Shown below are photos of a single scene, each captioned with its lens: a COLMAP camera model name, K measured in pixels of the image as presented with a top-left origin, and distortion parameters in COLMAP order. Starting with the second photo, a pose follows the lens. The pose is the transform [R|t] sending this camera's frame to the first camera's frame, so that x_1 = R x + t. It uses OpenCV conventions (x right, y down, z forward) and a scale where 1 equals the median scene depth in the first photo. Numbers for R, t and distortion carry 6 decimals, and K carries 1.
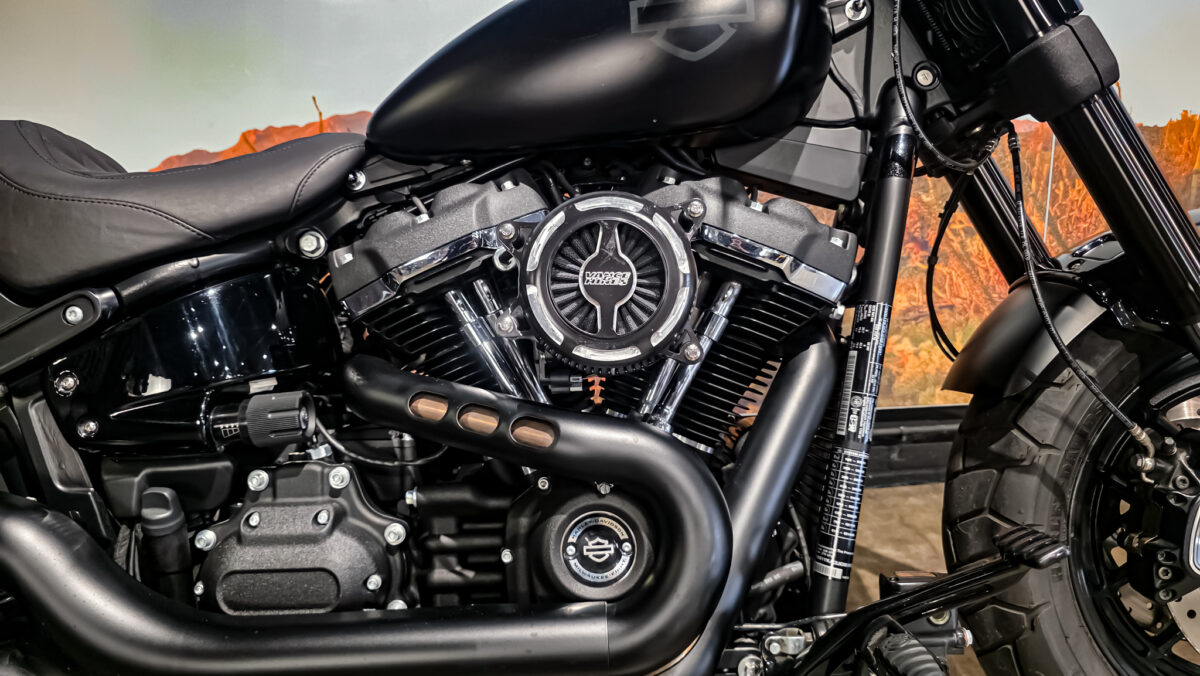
lens RADIAL K [[822.0, 0, 589.4], [0, 822.0, 355.6], [0, 0, 1]] dist [0.043306, -0.038030]
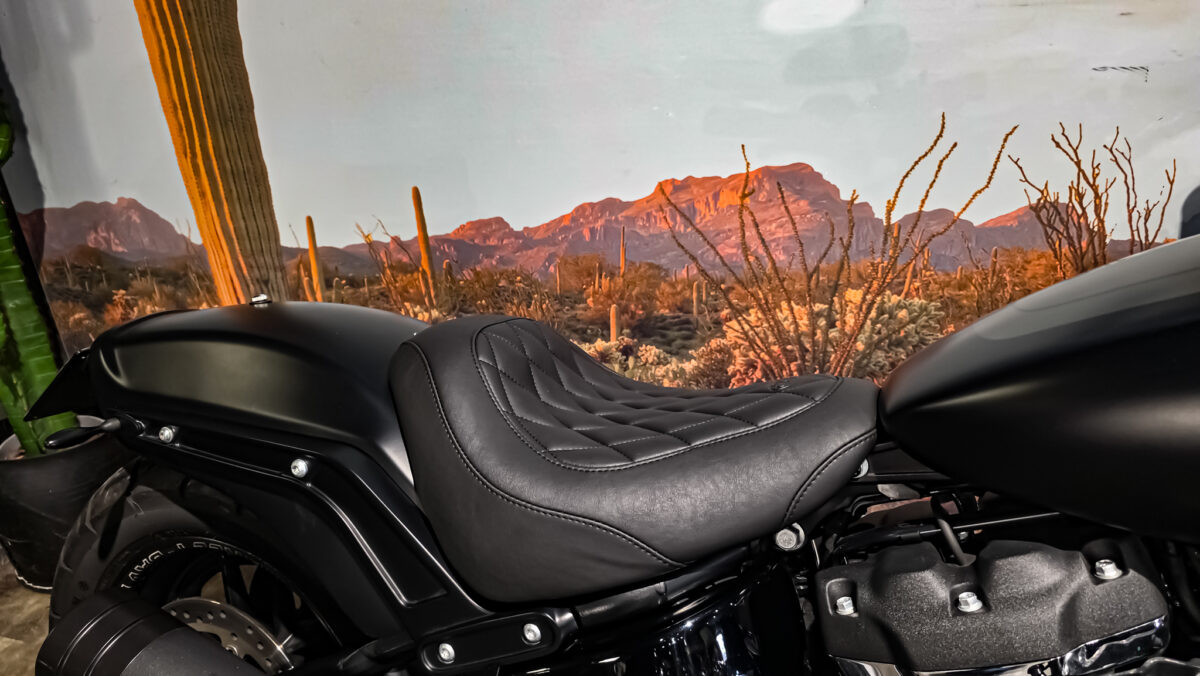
lens RADIAL K [[822.0, 0, 601.5], [0, 822.0, 337.4], [0, 0, 1]] dist [0.043306, -0.038030]
pose [[0.929888, 0.130615, -0.343871, -0.275826], [-0.066055, 0.978931, 0.193210, -0.498127], [0.361862, -0.156949, 0.918925, 0.258099]]
